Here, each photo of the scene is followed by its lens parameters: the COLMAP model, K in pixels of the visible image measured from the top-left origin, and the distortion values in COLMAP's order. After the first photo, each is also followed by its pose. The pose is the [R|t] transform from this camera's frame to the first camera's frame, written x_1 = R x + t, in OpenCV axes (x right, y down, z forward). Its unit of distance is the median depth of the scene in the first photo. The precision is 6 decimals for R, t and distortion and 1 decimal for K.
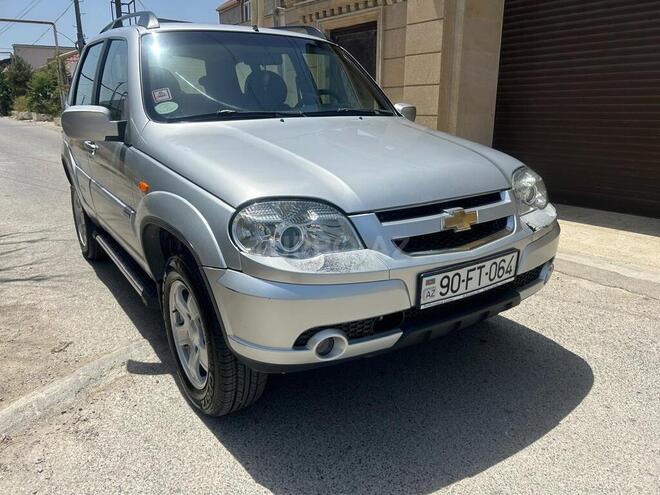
lens RADIAL K [[499.9, 0, 329.1], [0, 499.9, 244.0], [0, 0, 1]] dist [0.024469, -0.007816]
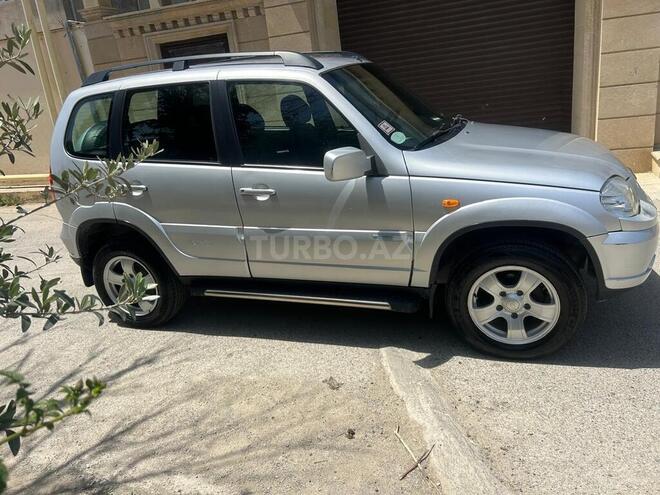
lens RADIAL K [[499.9, 0, 329.1], [0, 499.9, 244.0], [0, 0, 1]] dist [0.024469, -0.007816]
pose [[0.805845, -0.268490, 0.527757, -1.310539], [0.264276, 0.960676, 0.085203, -0.207825], [-0.529879, 0.070812, 0.845111, 0.157965]]
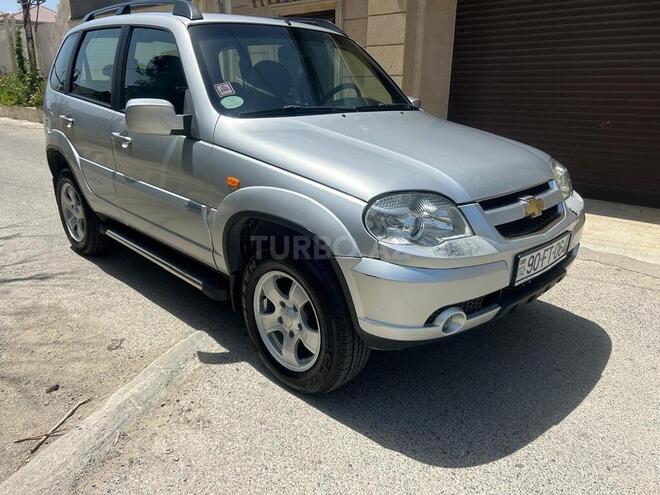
lens RADIAL K [[499.9, 0, 330.0], [0, 499.9, 247.5], [0, 0, 1]] dist [0.018834, -0.004912]
pose [[0.983625, -0.037416, 0.176299, -0.372801], [0.030901, 0.998739, 0.039555, -0.014128], [-0.177557, -0.033460, 0.983542, -0.048048]]
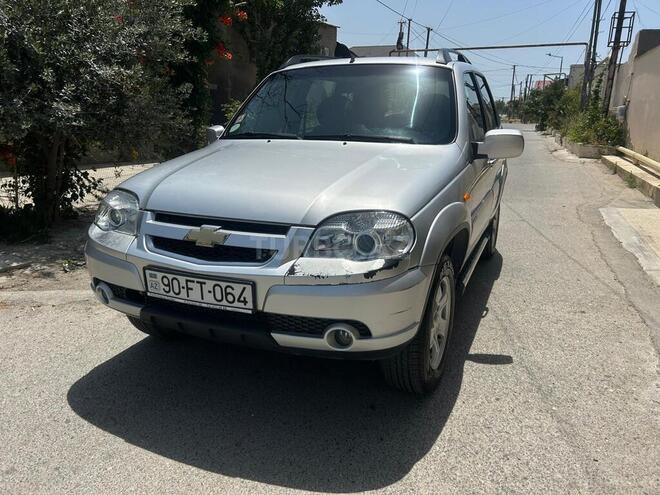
lens RADIAL K [[498.9, 0, 336.9], [0, 498.9, 248.1], [0, 0, 1]] dist [0.036029, -0.005208]
pose [[0.541510, 0.222147, -0.810813, 1.203849], [-0.242127, 0.964801, 0.102629, -0.188151], [0.805072, 0.140745, 0.576237, 0.555849]]
